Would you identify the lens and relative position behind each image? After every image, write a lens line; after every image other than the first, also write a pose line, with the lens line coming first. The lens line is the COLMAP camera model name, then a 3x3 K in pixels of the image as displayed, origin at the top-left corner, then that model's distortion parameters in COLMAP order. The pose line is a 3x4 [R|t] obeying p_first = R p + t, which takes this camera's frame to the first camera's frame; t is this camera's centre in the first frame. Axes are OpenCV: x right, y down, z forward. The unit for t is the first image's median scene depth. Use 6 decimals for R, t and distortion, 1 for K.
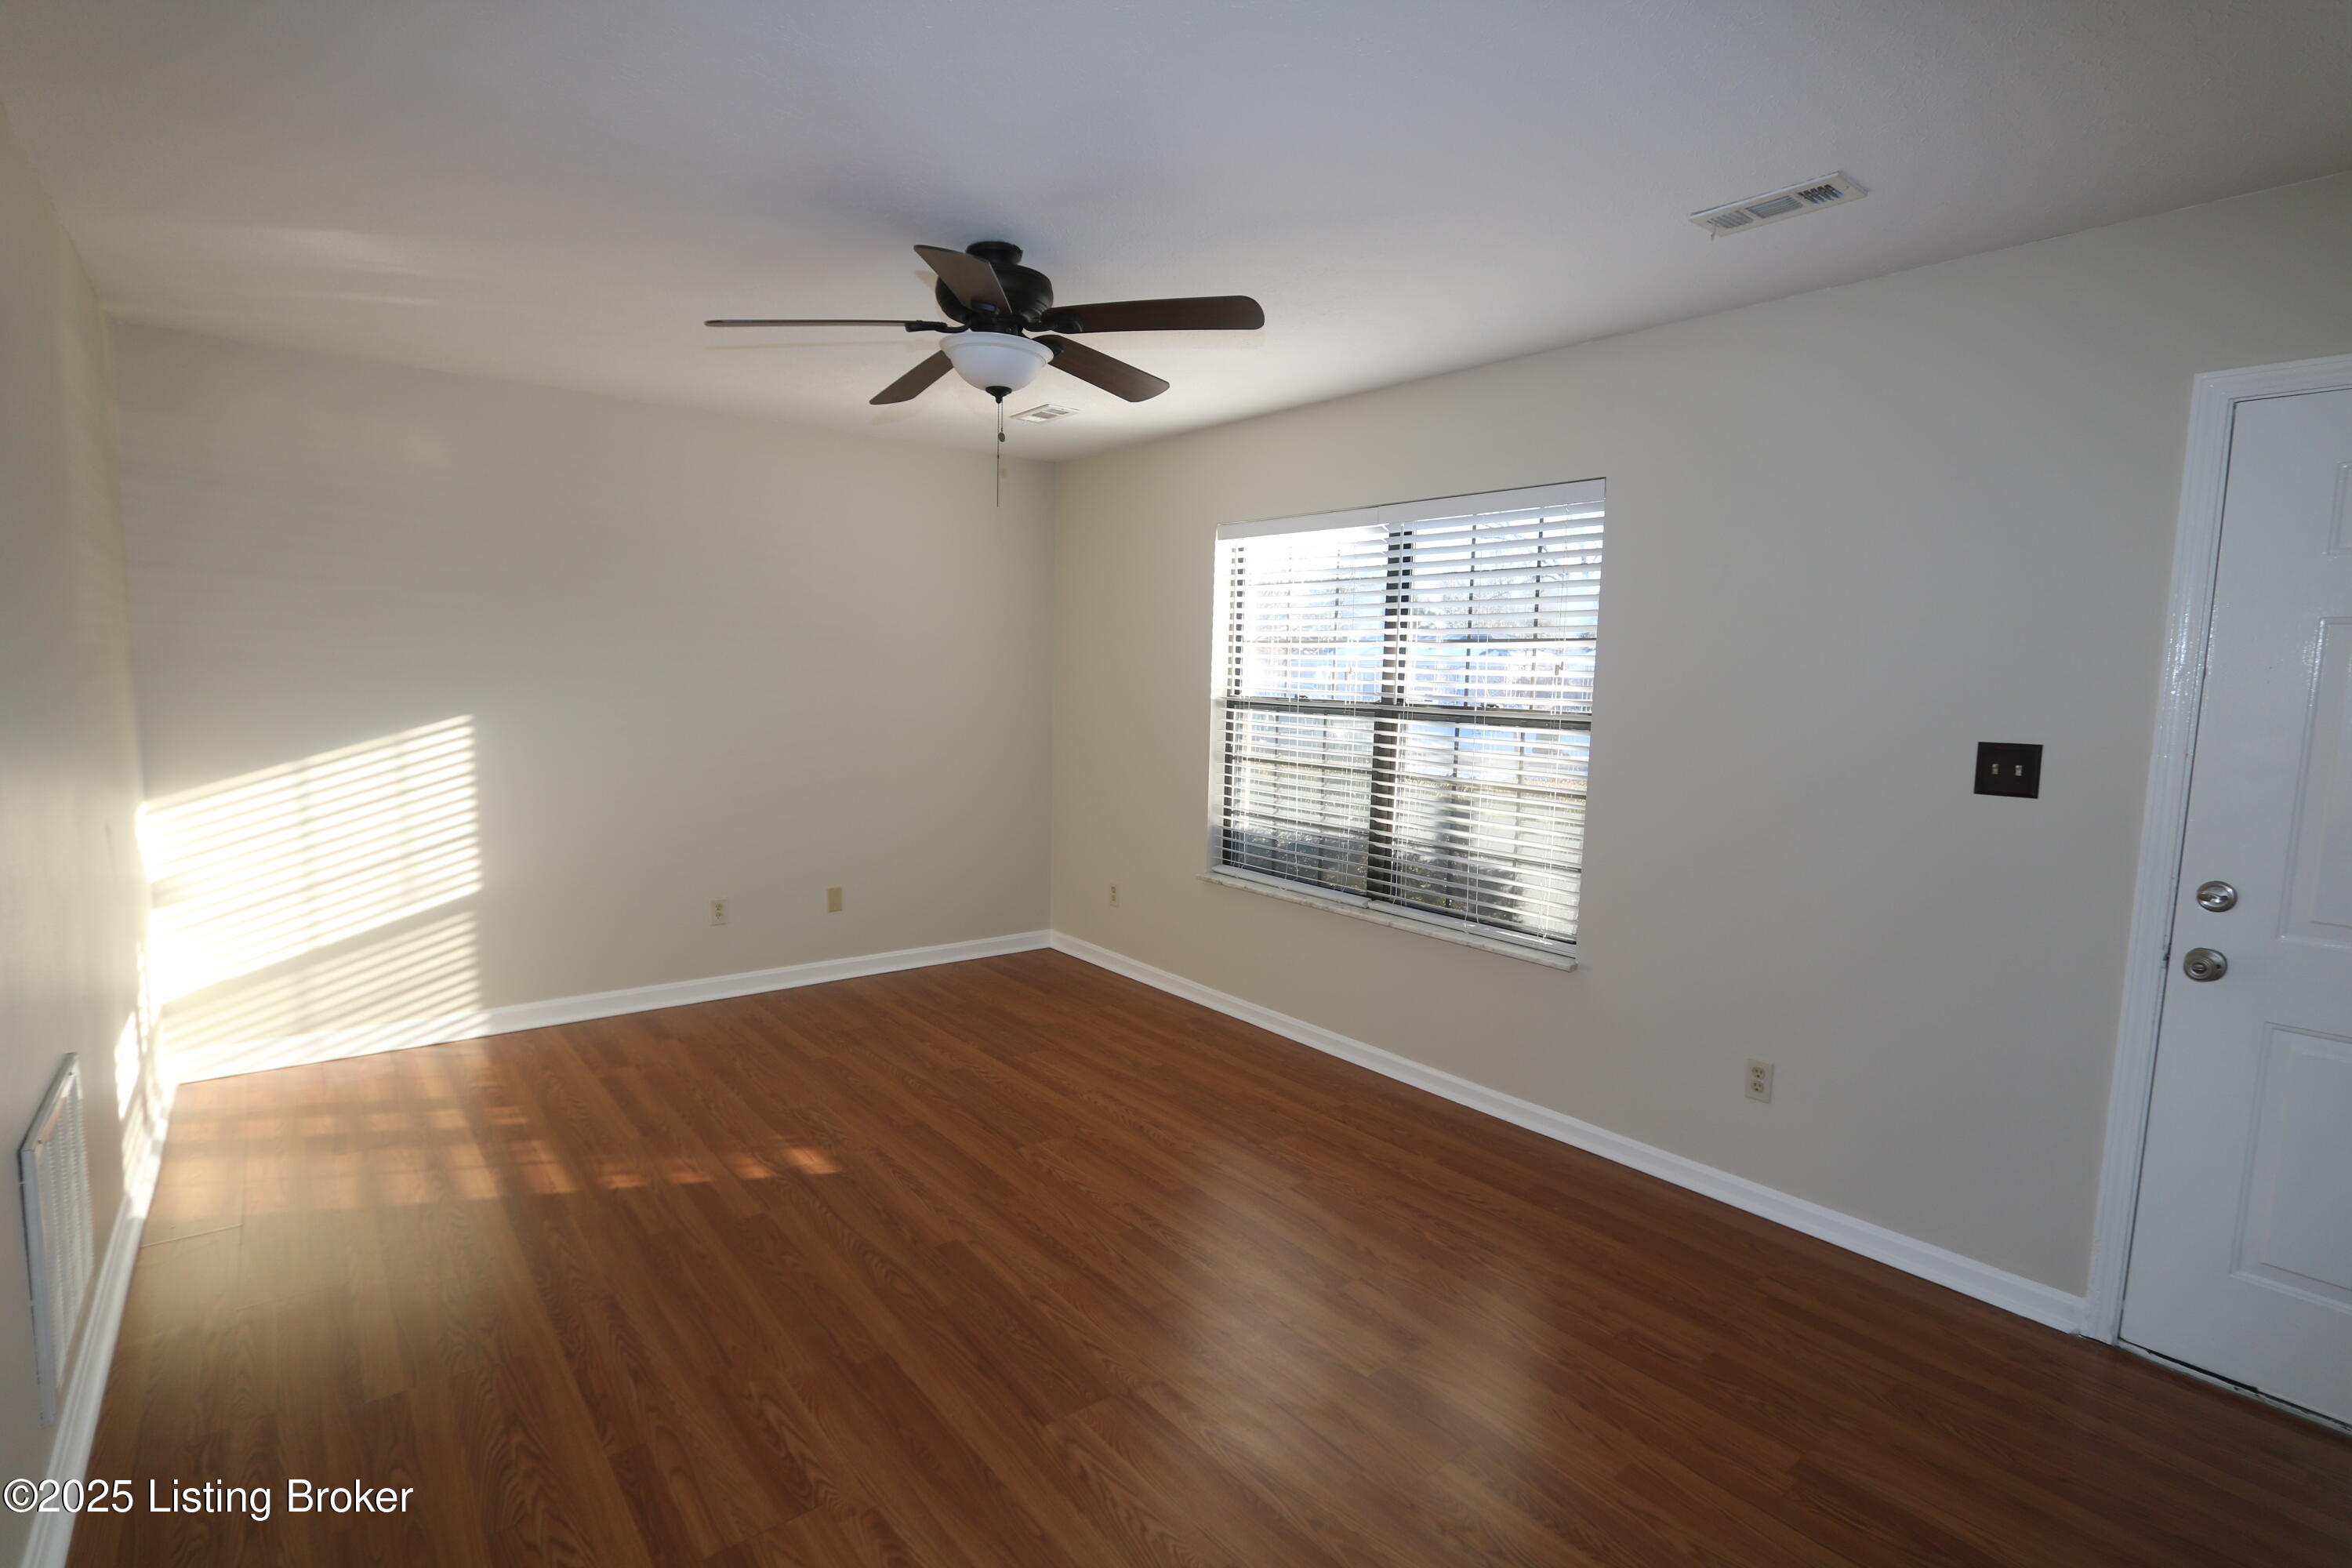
lens RADIAL K [[1133.8, 0, 1171.7], [0, 1133.8, 799.2], [0, 0, 1]] dist [-0.019681, 0.004376]
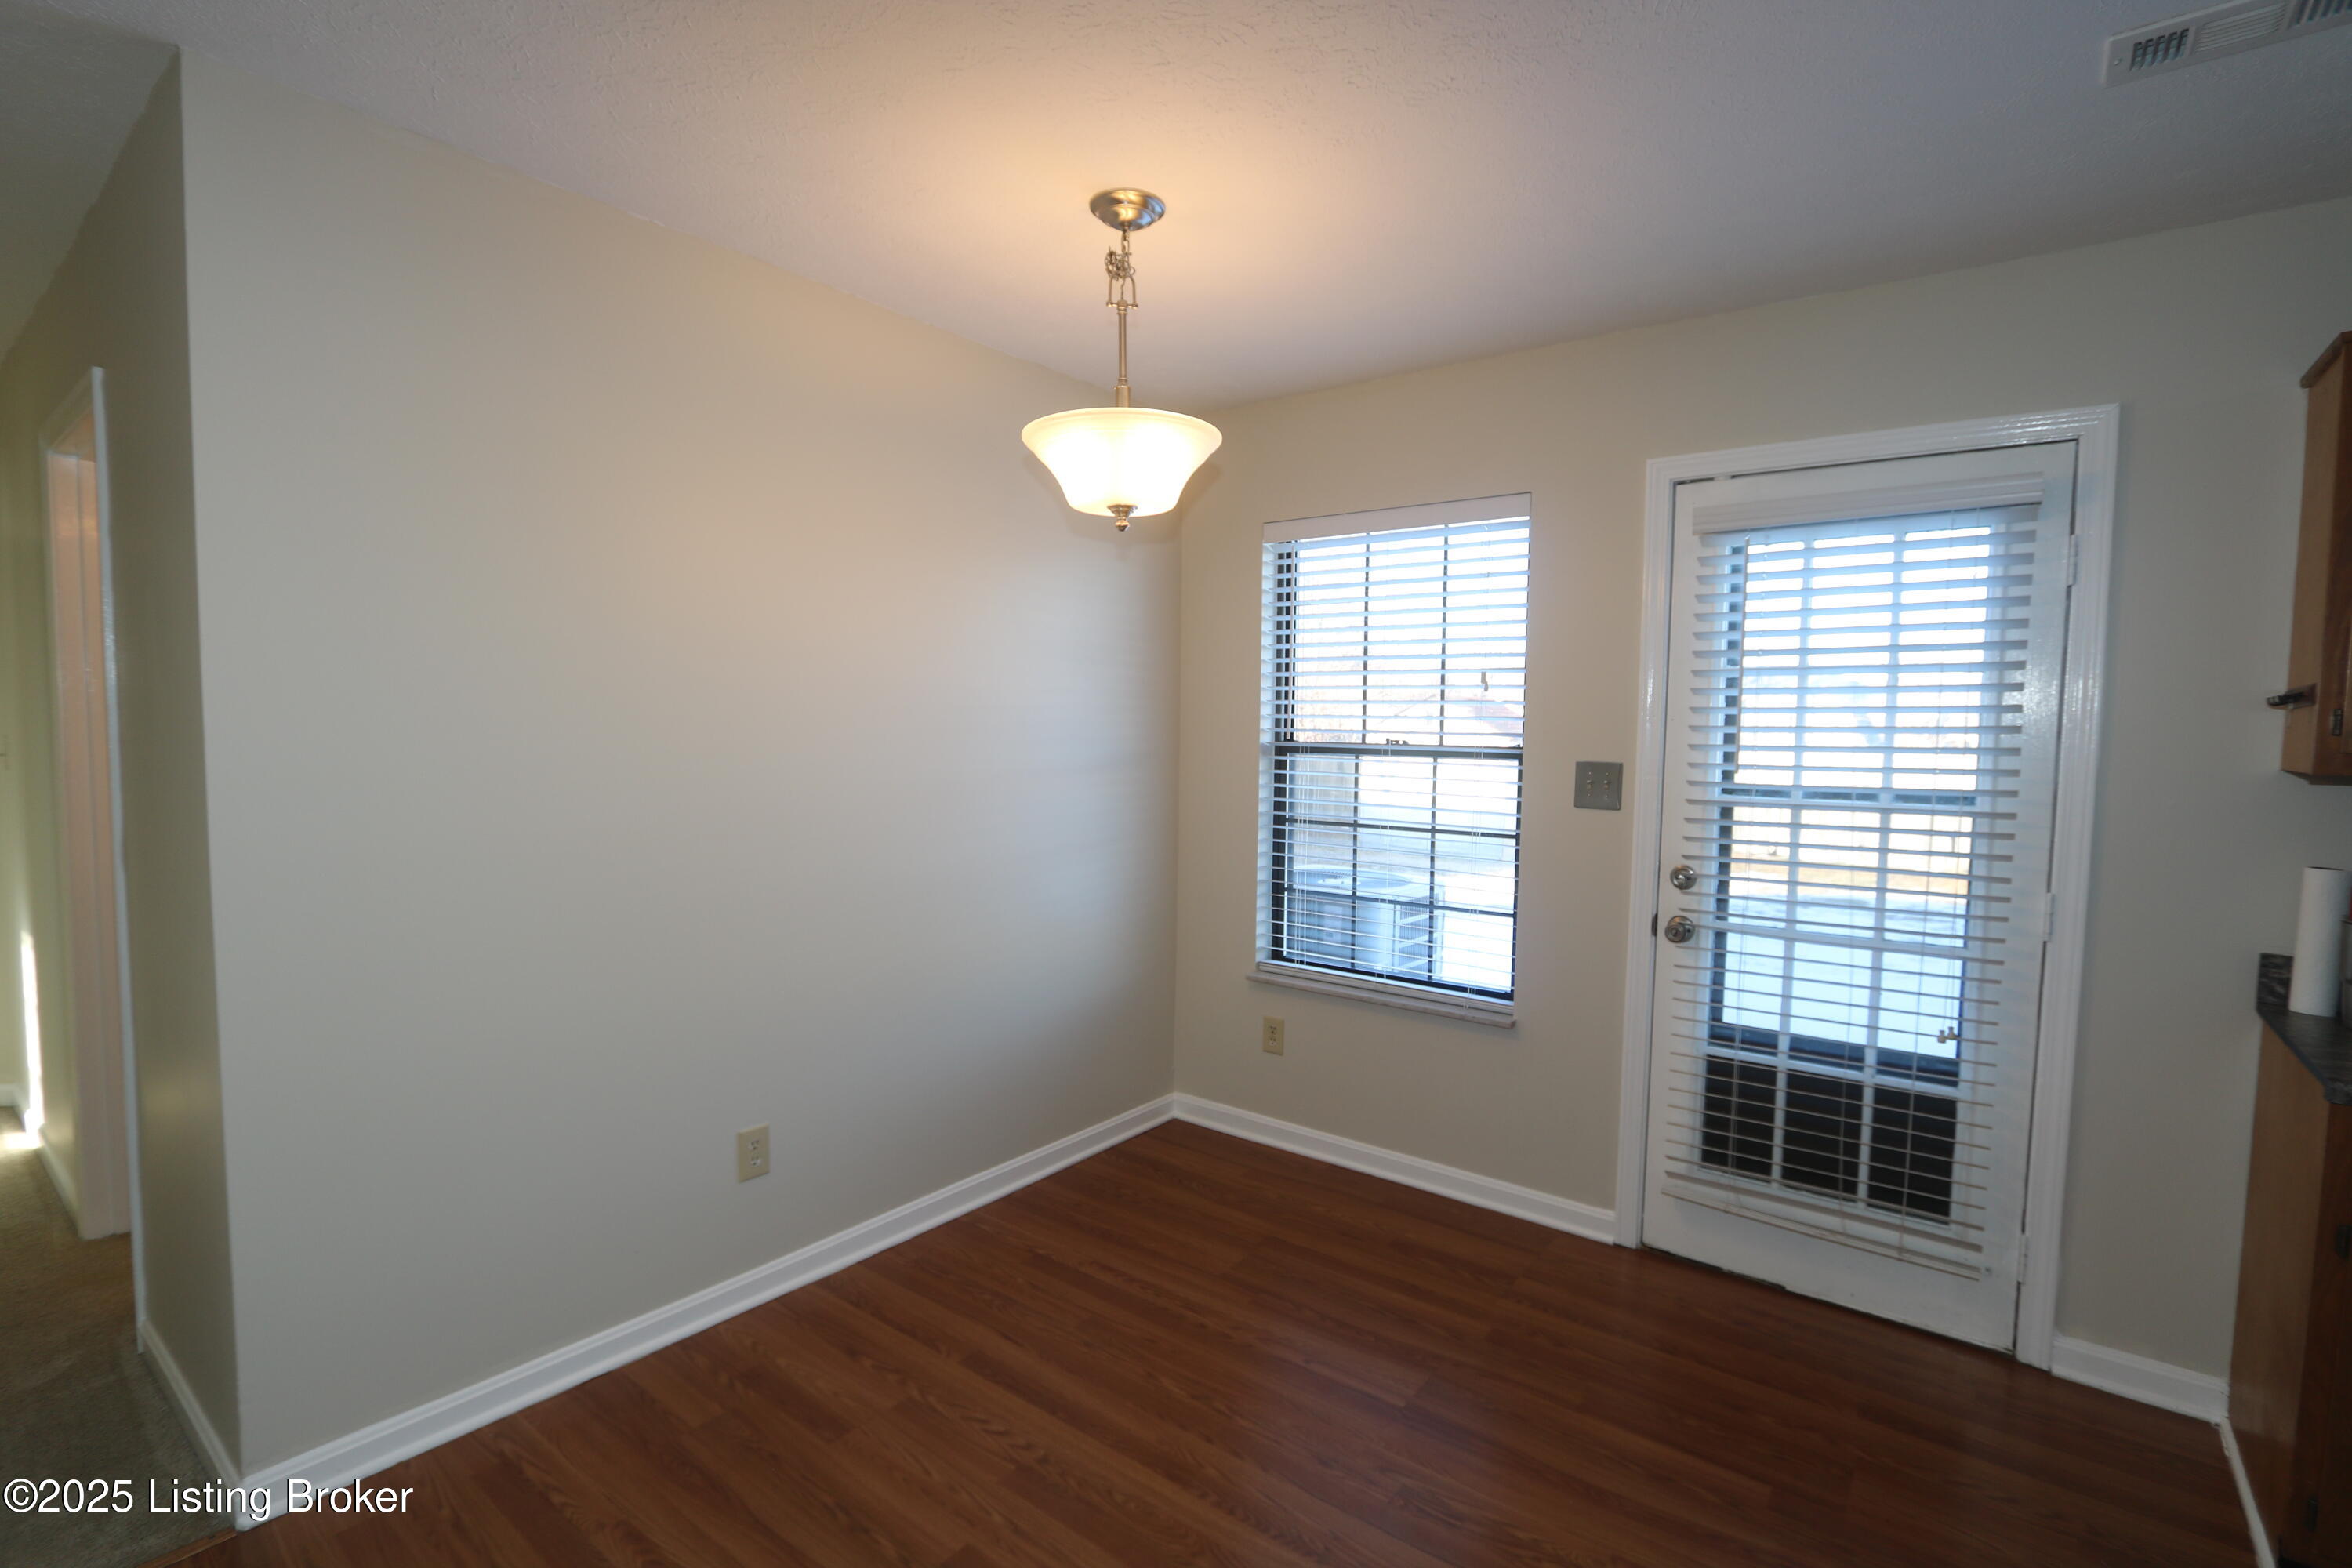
lens RADIAL K [[1133.8, 0, 1190.1], [0, 1133.8, 776.8], [0, 0, 1]] dist [-0.019681, 0.004376]
pose [[0.960833, -0.025596, 0.275943, -0.270503], [0.039024, 0.998301, -0.043280, -0.042026], [-0.274366, 0.052353, 0.960199, 0.329550]]
